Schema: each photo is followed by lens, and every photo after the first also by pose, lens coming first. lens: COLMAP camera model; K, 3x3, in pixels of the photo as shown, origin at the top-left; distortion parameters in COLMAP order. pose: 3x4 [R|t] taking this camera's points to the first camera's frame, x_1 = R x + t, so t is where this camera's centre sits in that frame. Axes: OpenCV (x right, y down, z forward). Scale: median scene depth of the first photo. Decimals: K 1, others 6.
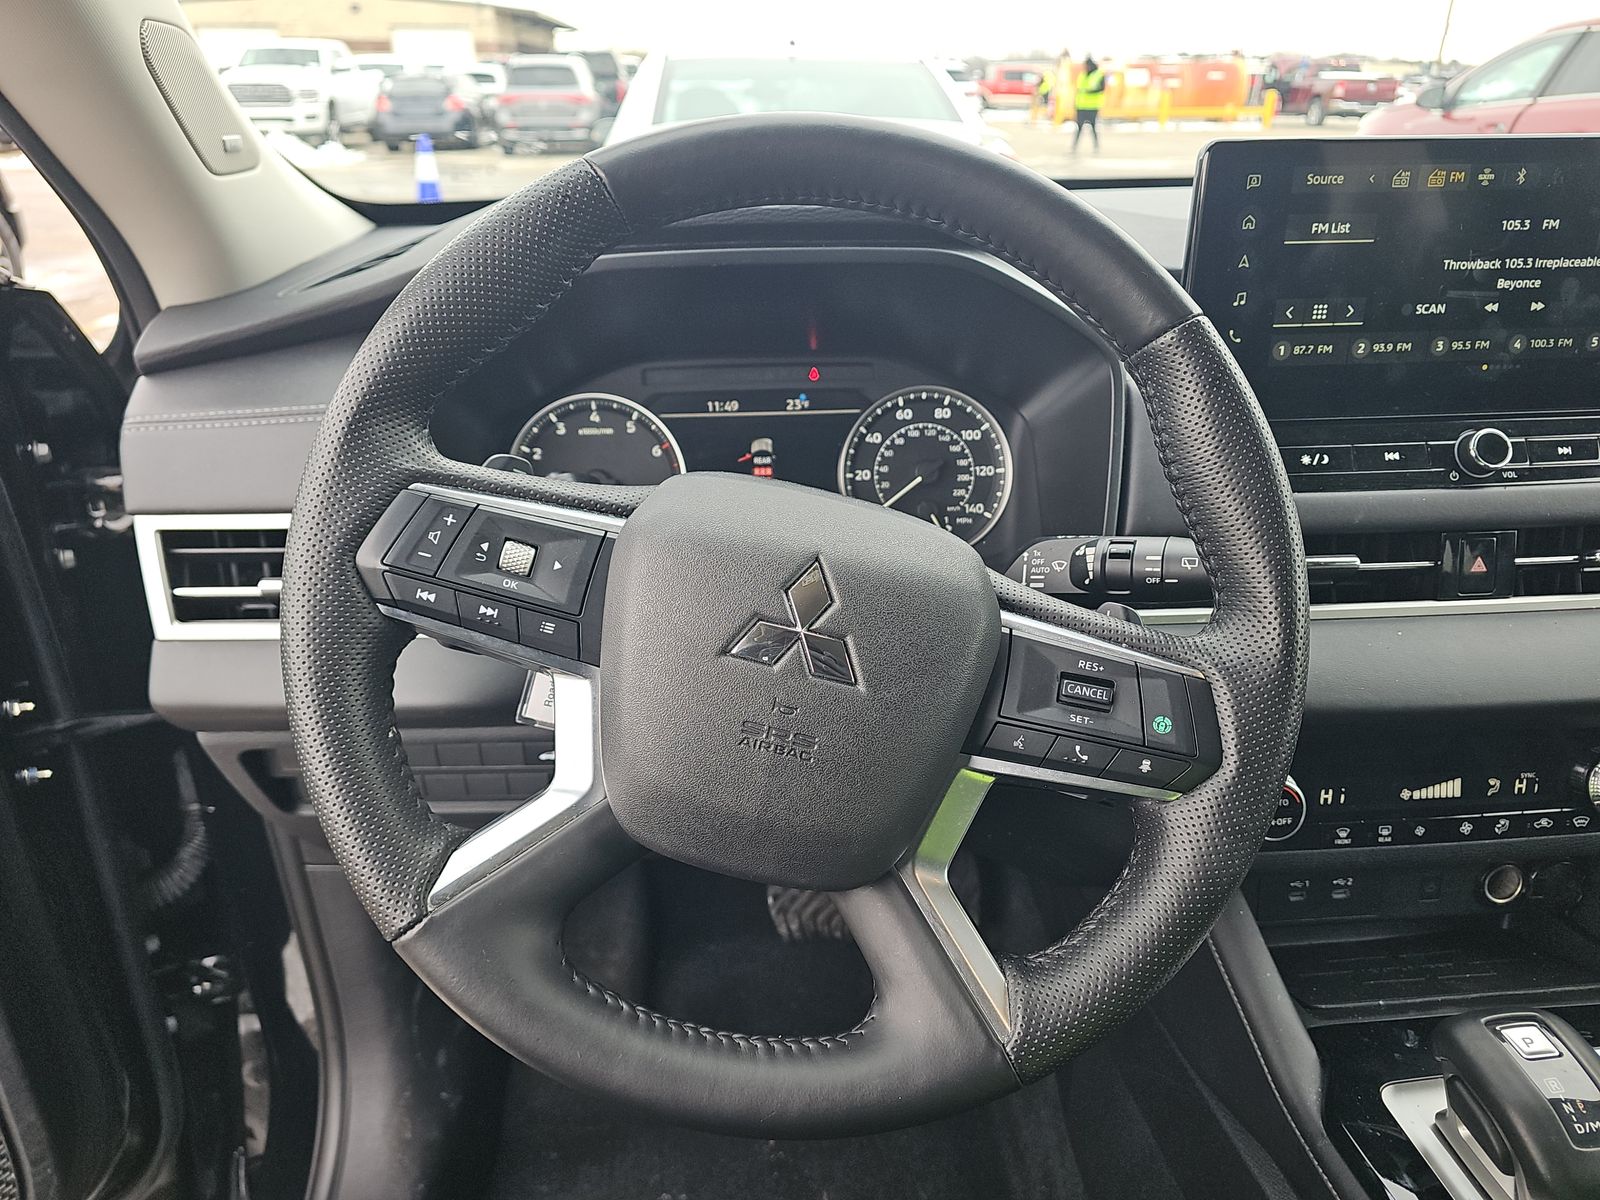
lens RADIAL K [[1013.1, 0, 791.1], [0, 1013.1, 600.4], [0, 0, 1]] dist [0.035320, -0.020632]
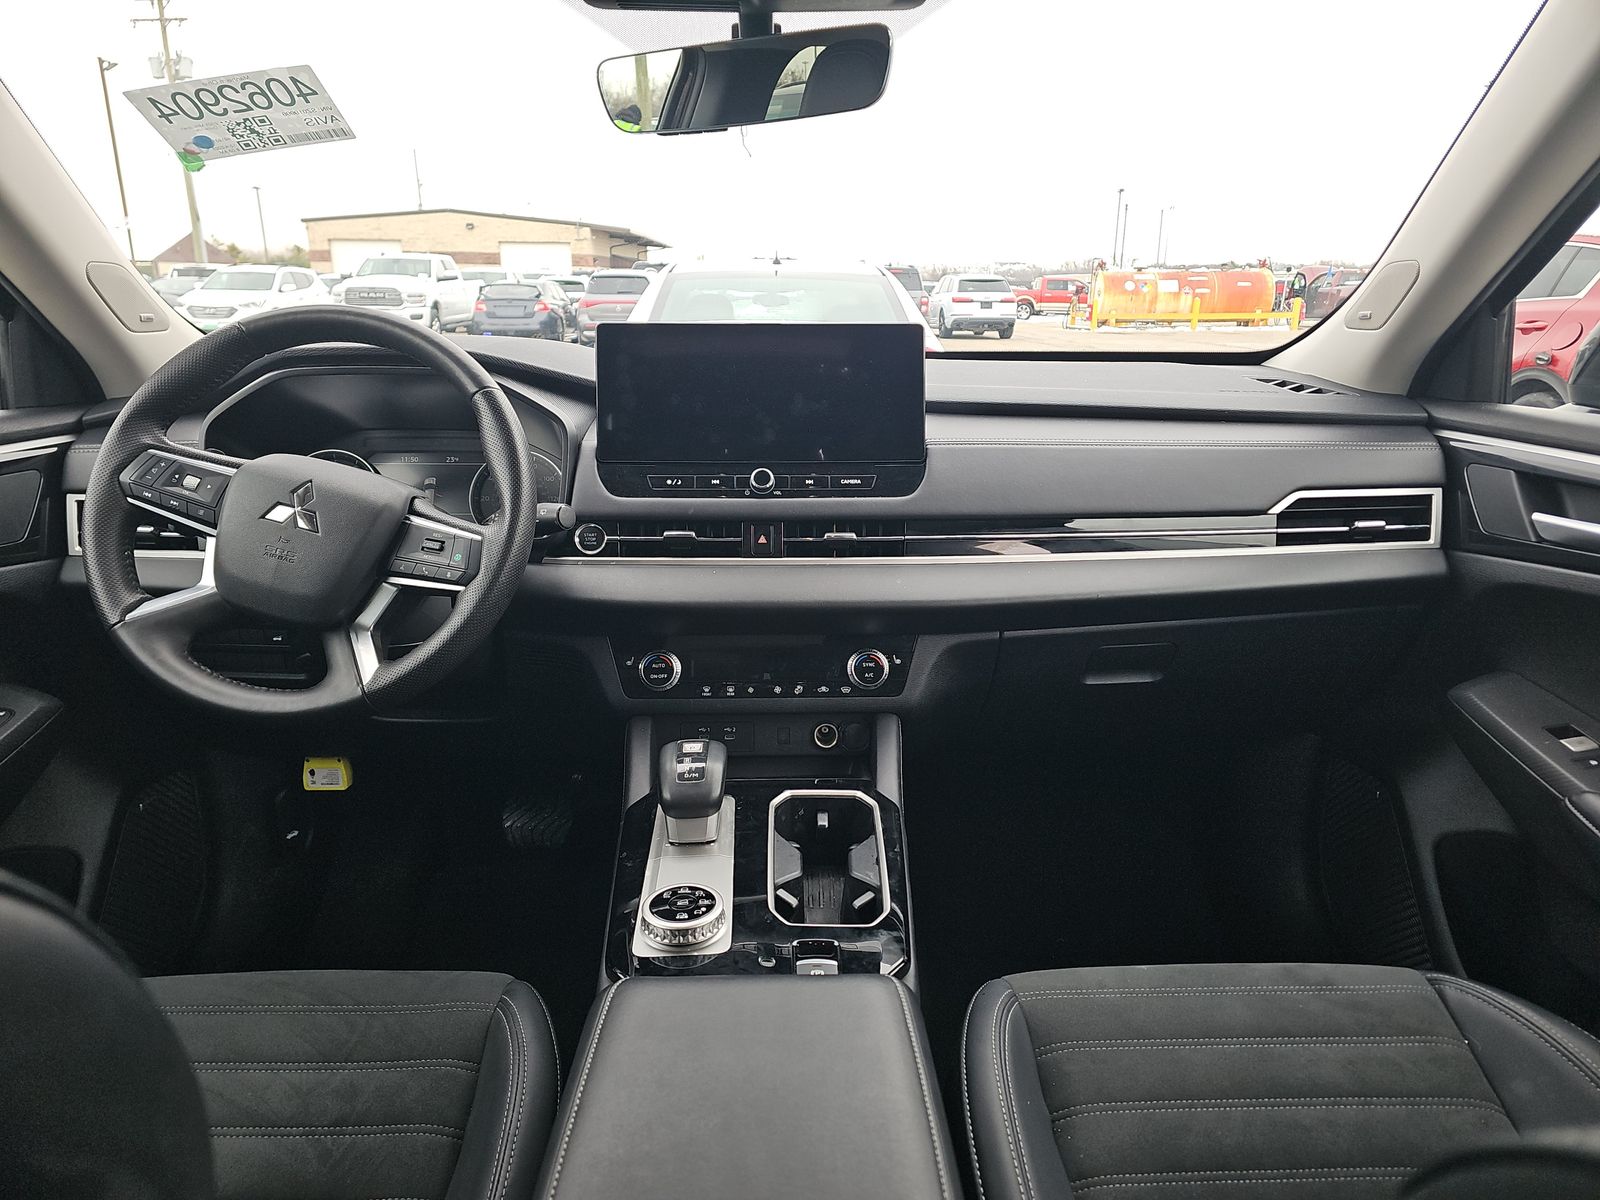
lens RADIAL K [[1013.1, 0, 806.9], [0, 1013.1, 606.4], [0, 0, 1]] dist [0.035320, -0.020632]
pose [[0.998211, 0.020134, -0.056290, 1.337805], [-0.029194, 0.985847, -0.165086, 0.611171], [0.052169, 0.166434, 0.984672, -1.259467]]
